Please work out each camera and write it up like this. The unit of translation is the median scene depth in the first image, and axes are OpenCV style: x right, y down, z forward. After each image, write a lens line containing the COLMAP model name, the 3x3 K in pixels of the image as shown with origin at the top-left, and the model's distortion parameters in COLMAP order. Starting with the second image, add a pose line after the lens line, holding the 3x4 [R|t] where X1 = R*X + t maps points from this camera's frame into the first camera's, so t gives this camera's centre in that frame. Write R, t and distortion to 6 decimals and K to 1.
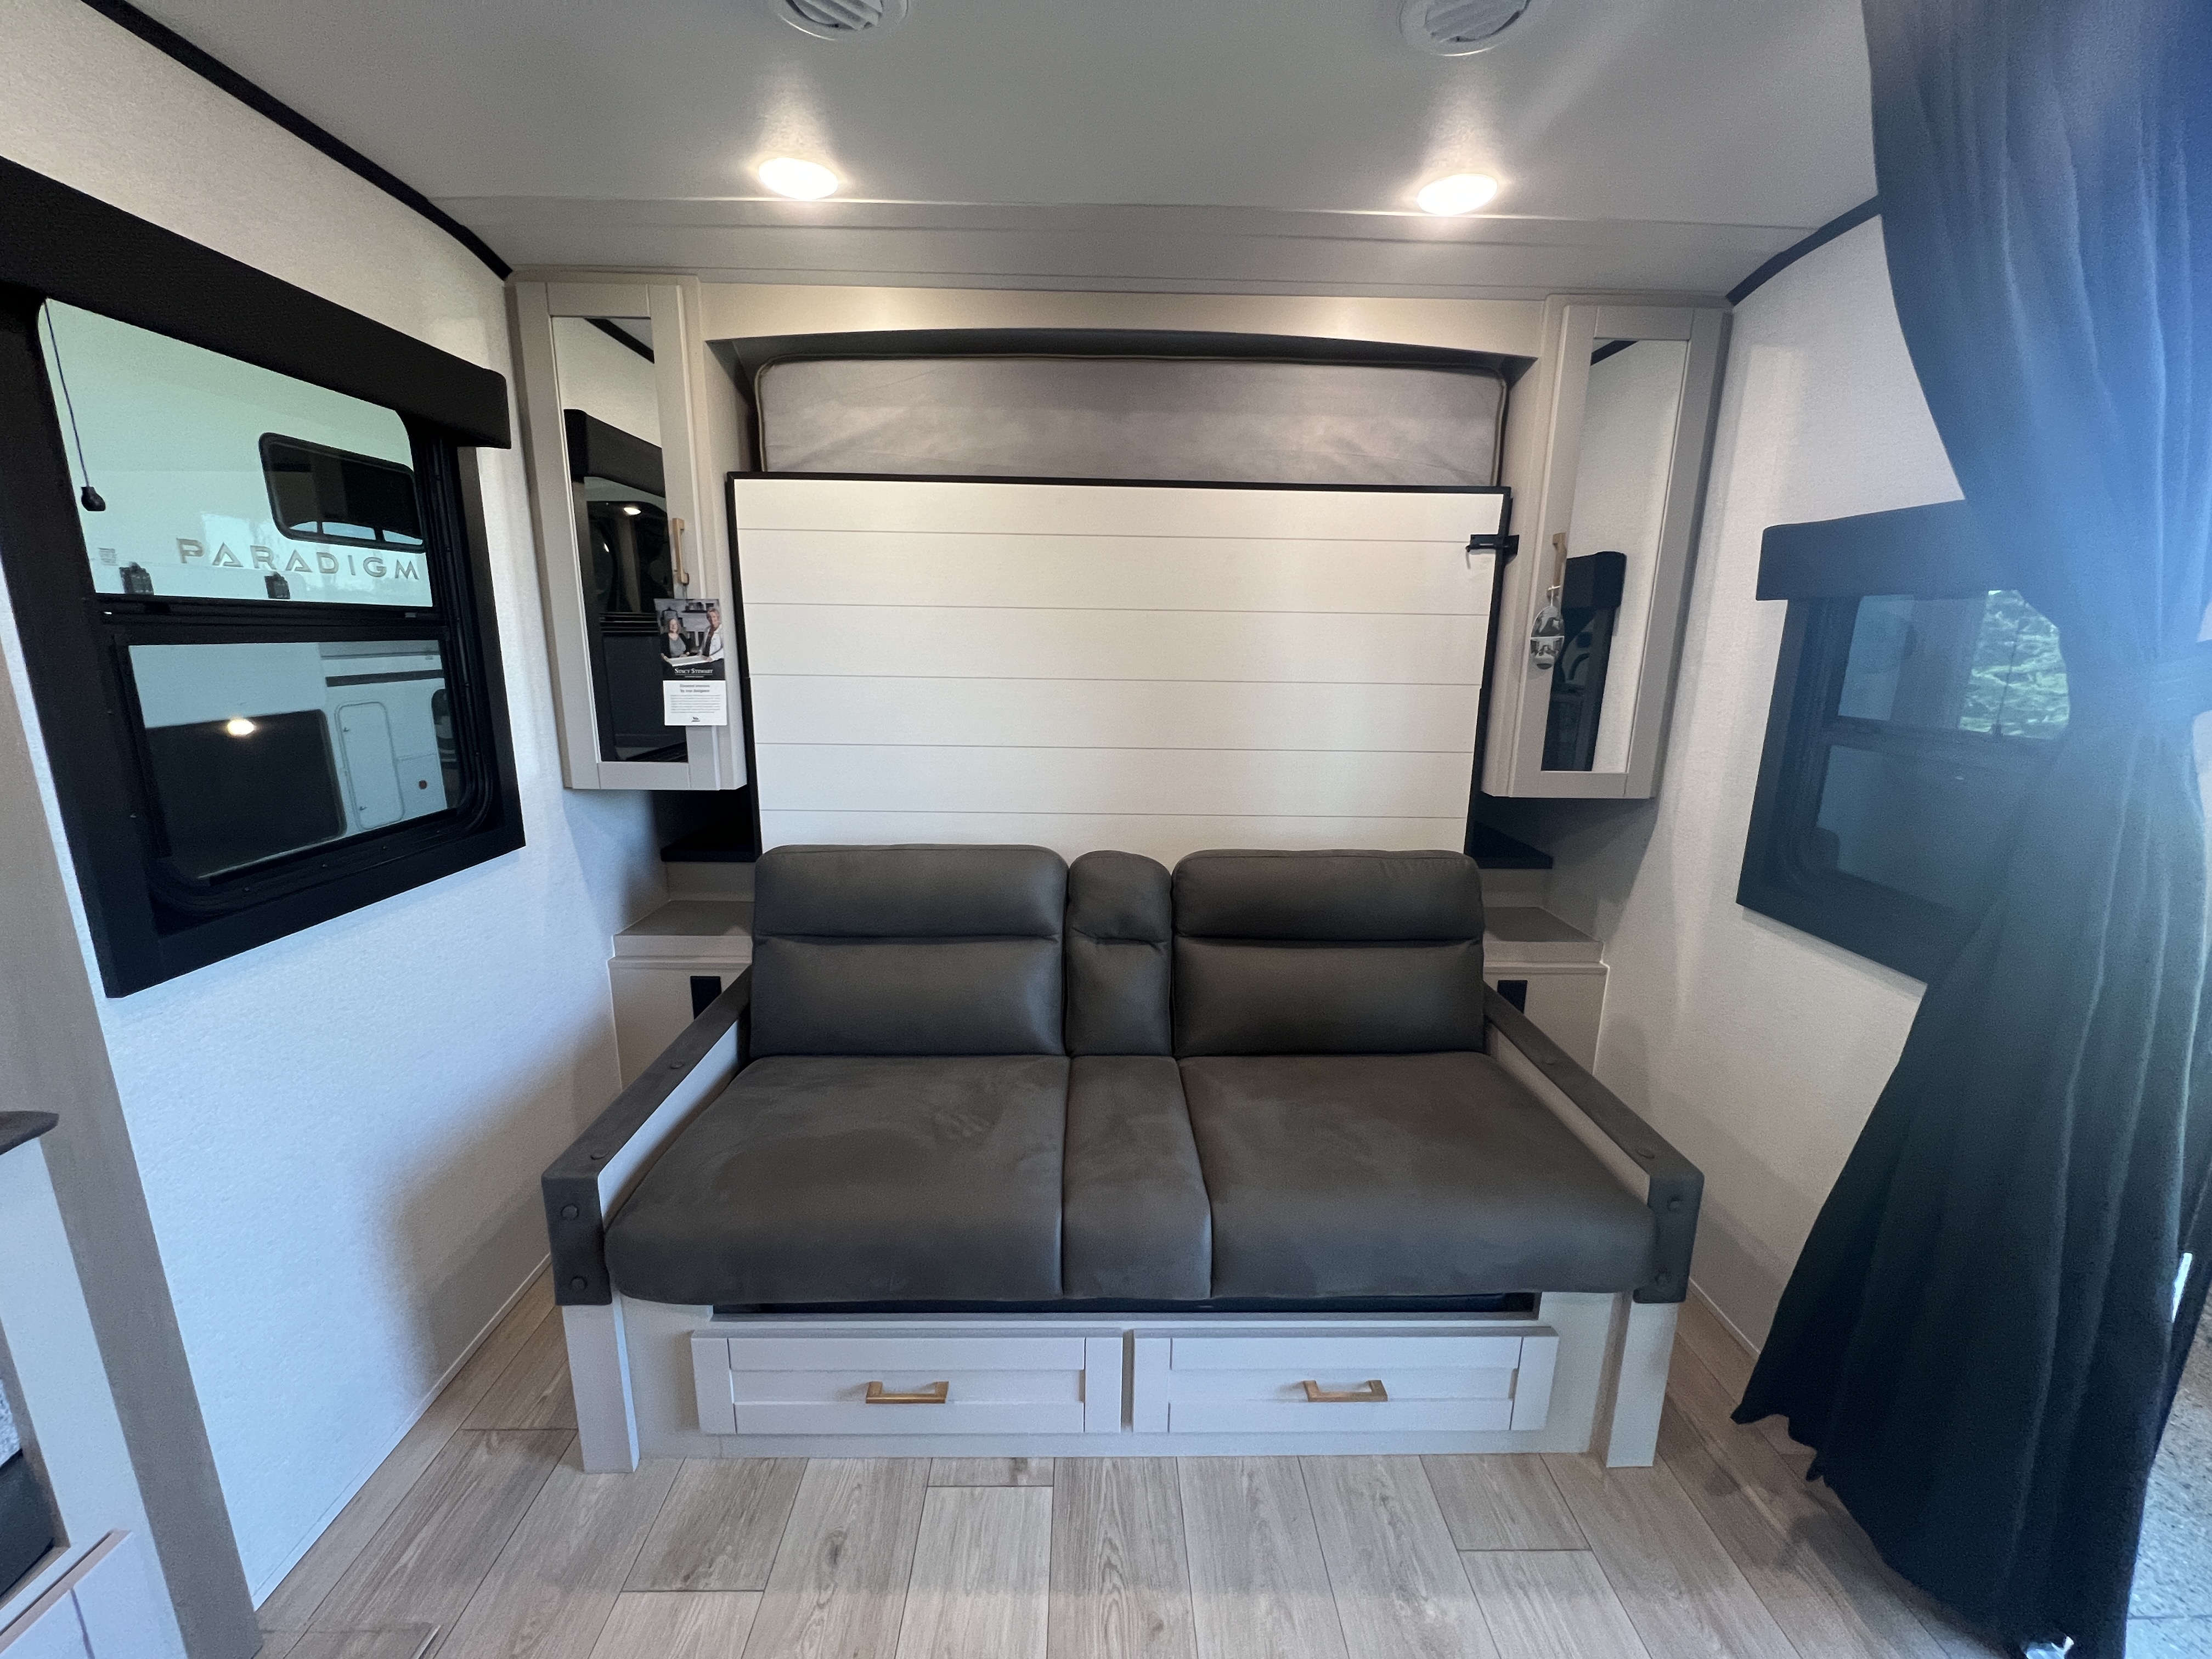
lens RADIAL K [[876.1, 0, 1103.1], [0, 876.1, 823.3], [0, 0, 1]] dist [-0.000834, -0.000844]
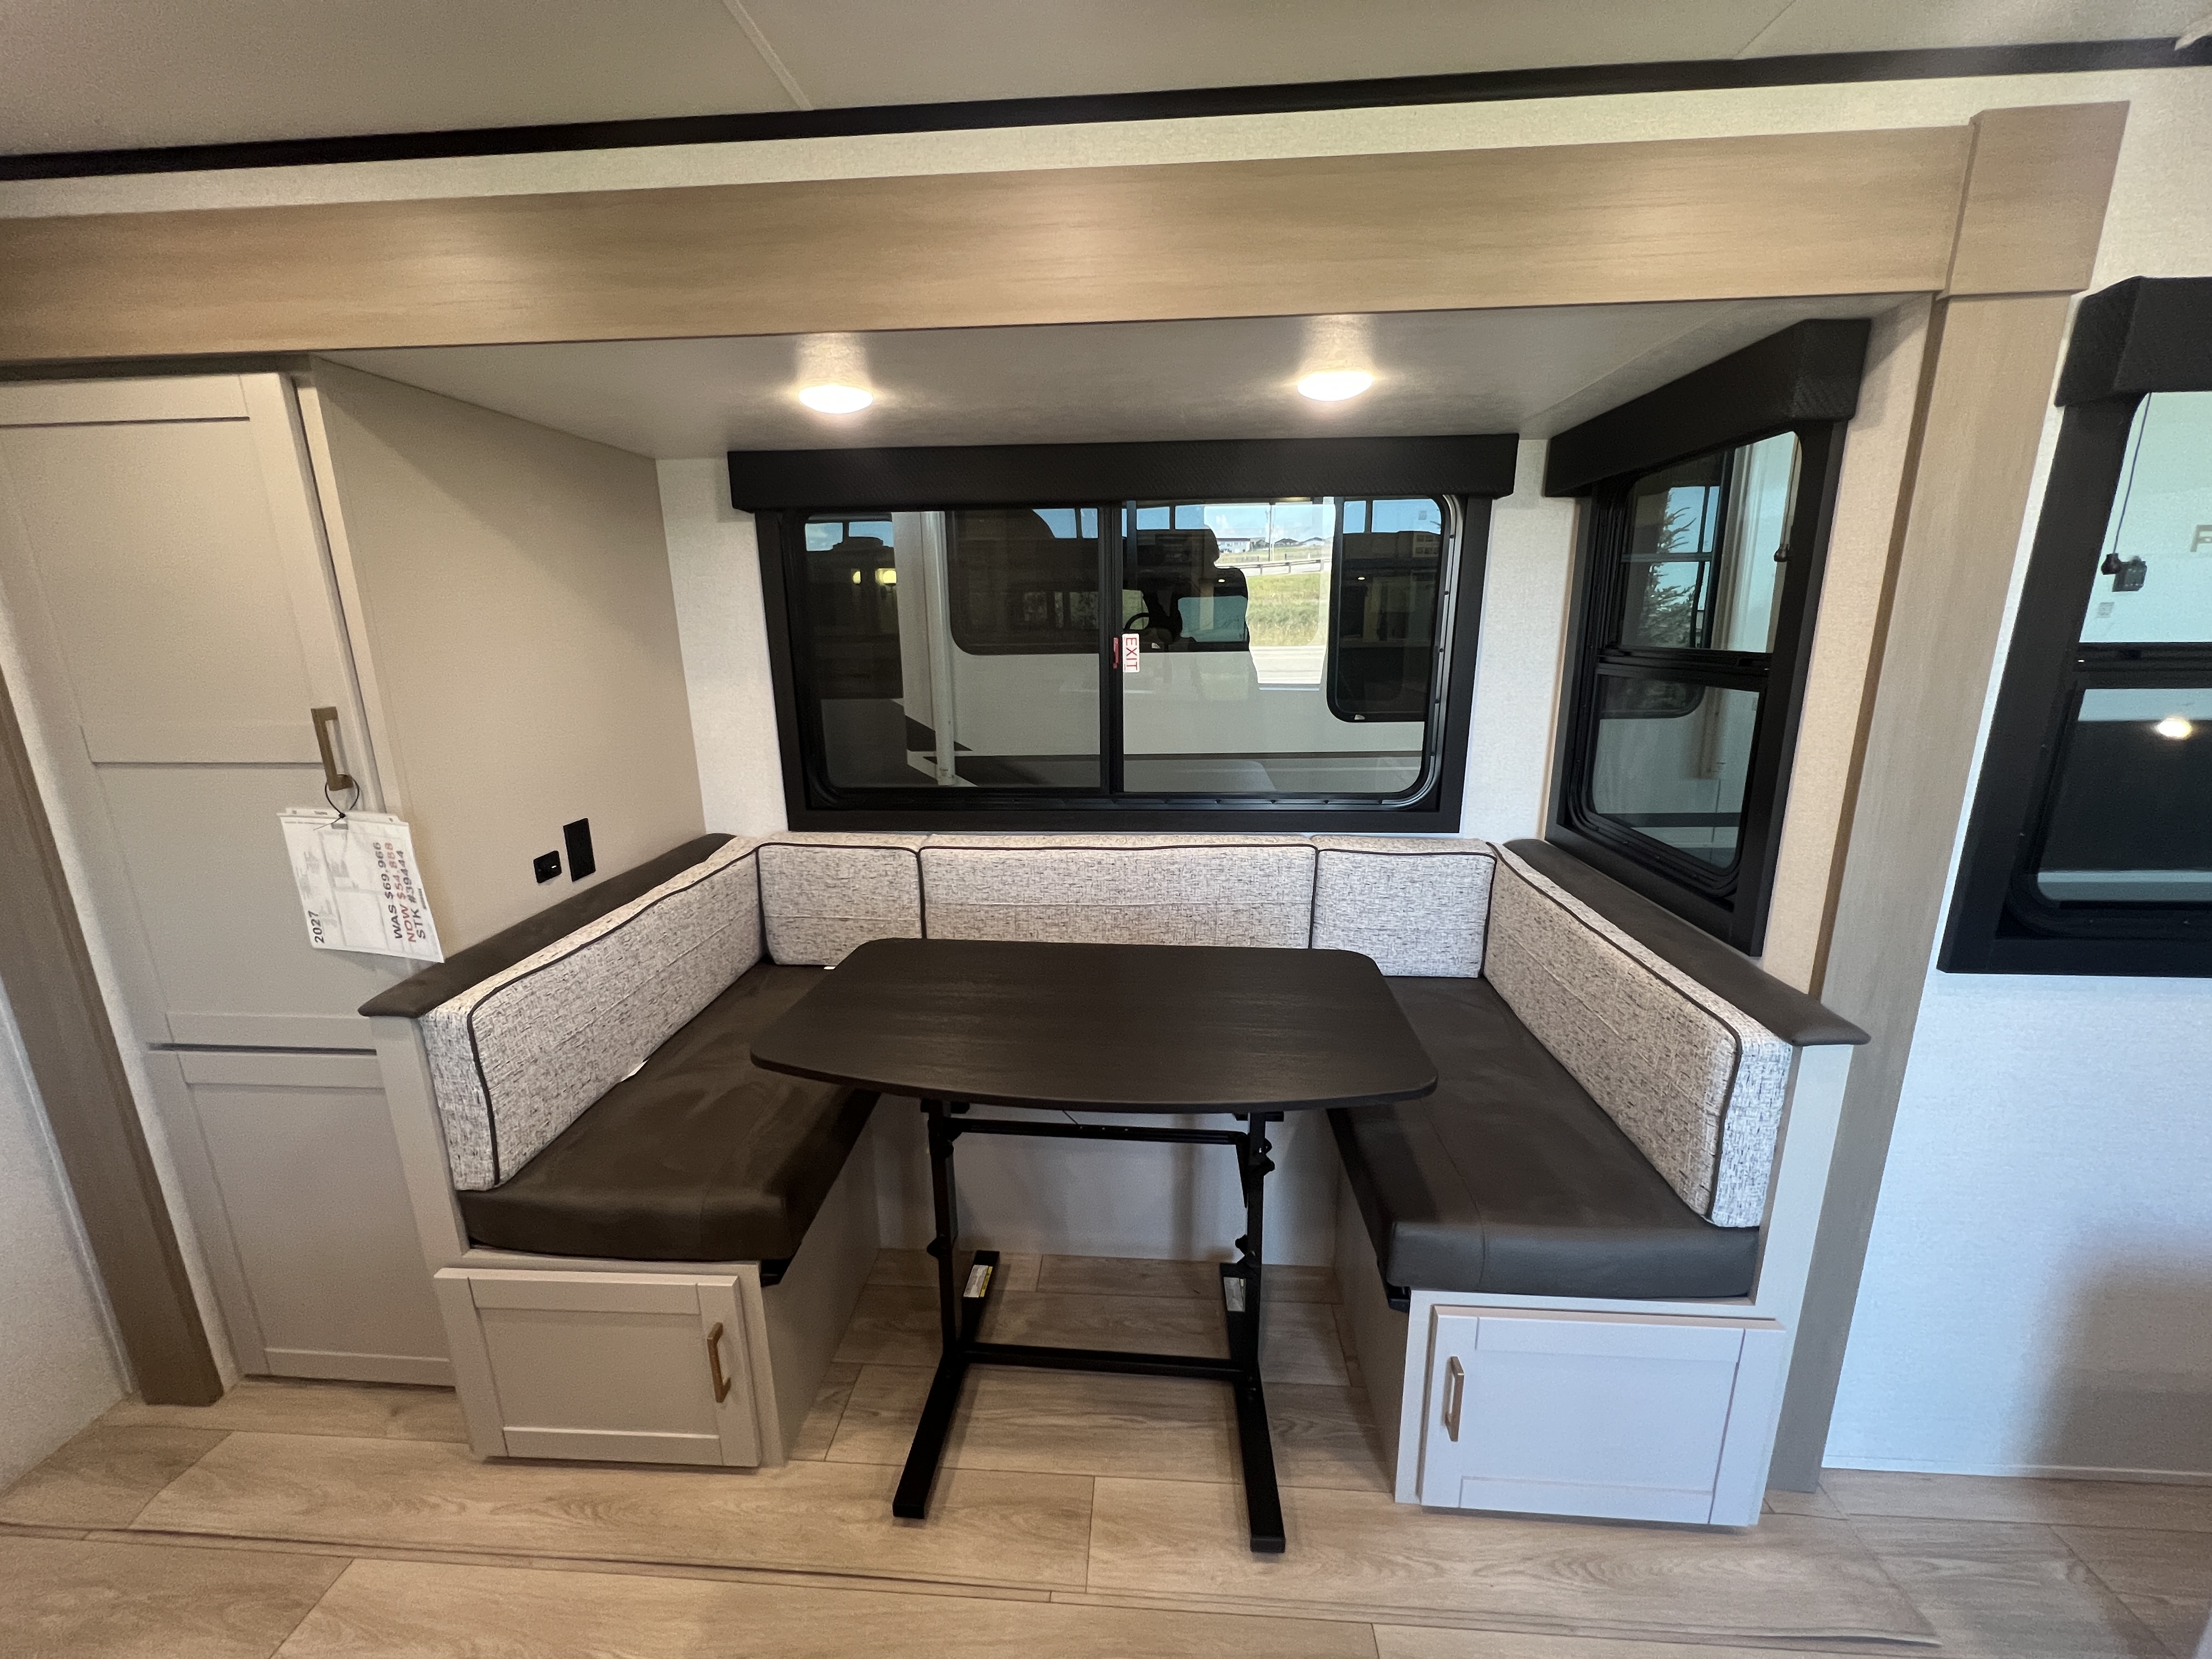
lens RADIAL K [[880.7, 0, 1101.6], [0, 880.7, 834.2], [0, 0, 1]] dist [-0.000454, -0.000025]
pose [[-0.089910, 0.228692, -0.969338, 0.086782], [-0.197398, 0.949879, 0.242411, -0.031997], [0.976192, 0.213141, -0.040260, -0.094861]]
